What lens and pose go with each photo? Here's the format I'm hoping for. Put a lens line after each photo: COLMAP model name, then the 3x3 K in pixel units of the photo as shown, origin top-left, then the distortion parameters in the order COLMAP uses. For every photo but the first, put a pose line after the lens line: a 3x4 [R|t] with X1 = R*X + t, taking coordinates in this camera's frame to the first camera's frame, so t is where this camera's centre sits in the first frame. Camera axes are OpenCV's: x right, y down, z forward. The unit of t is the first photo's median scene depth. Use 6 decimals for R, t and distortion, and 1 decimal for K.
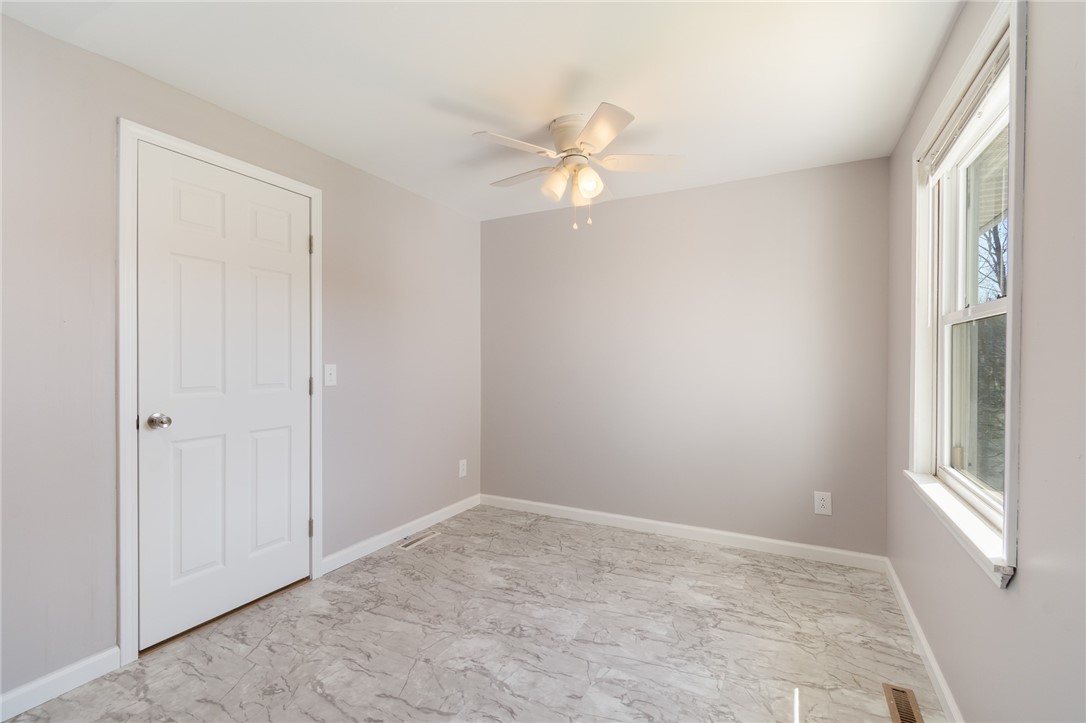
lens RADIAL K [[476.3, 0, 550.0], [0, 476.3, 363.9], [0, 0, 1]] dist [0.001639, -0.002293]
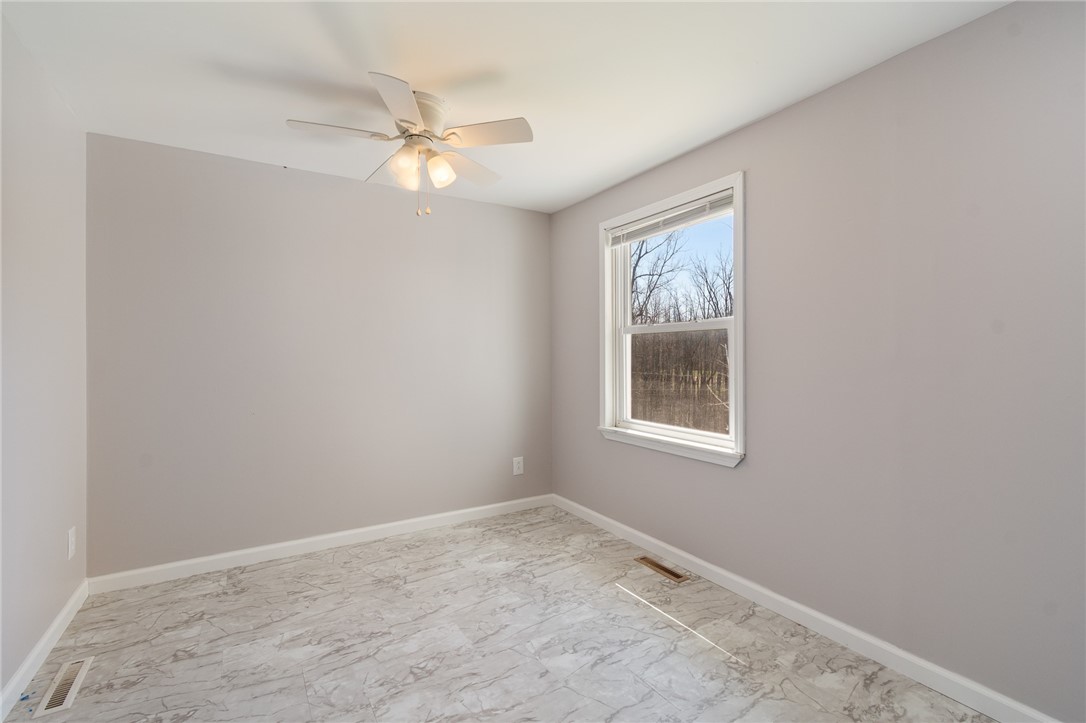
lens RADIAL K [[476.3, 0, 546.6], [0, 476.3, 354.3], [0, 0, 1]] dist [0.001639, -0.002293]
pose [[0.524347, -0.003383, 0.851498, -0.506858], [0.013353, 0.999902, -0.004250, -0.005127], [-0.851400, 0.013599, 0.524341, 0.256711]]
